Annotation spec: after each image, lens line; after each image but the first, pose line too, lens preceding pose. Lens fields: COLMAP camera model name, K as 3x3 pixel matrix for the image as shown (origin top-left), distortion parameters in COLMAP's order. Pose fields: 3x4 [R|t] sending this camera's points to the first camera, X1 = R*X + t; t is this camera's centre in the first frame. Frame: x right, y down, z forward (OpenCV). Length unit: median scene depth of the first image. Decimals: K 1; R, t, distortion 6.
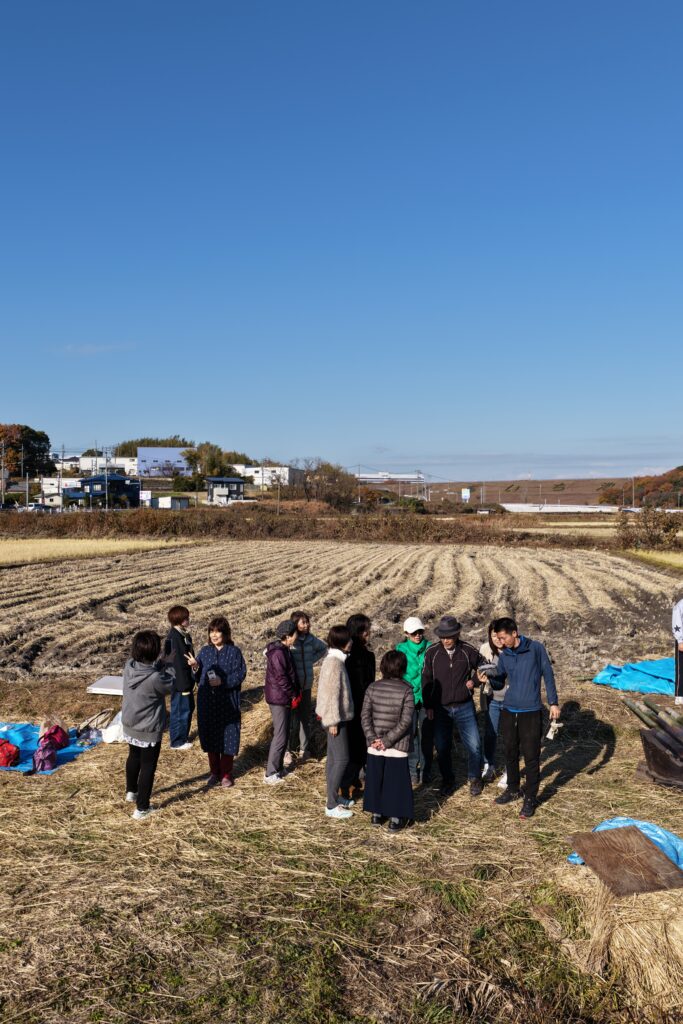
lens RADIAL K [[837.2, 0, 339.2], [0, 837.2, 518.5], [0, 0, 1]] dist [0.008566, 0.004027]
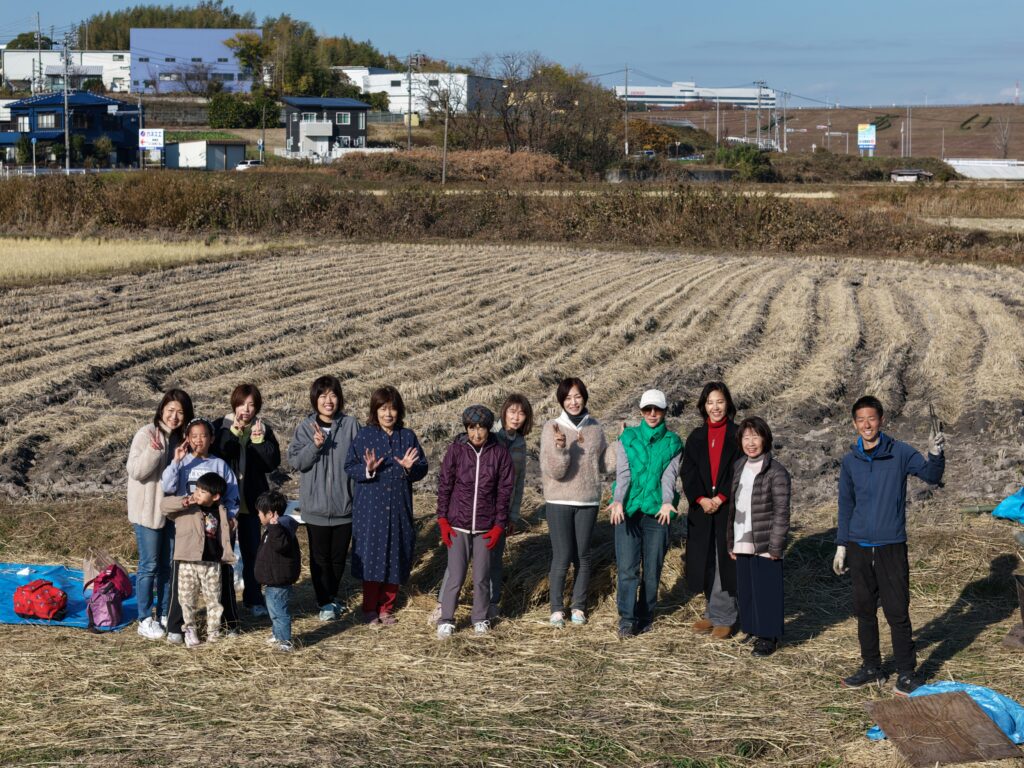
lens RADIAL K [[2095.0, 0, 512.1], [0, 2095.0, 384.8], [0, 0, 1]] dist [0.068129, 0.000000]
pose [[0.999305, 0.008085, -0.036385, 0.007495], [-0.004296, 0.994669, 0.103031, -0.017739], [0.037024, -0.102803, 0.994012, -0.180106]]
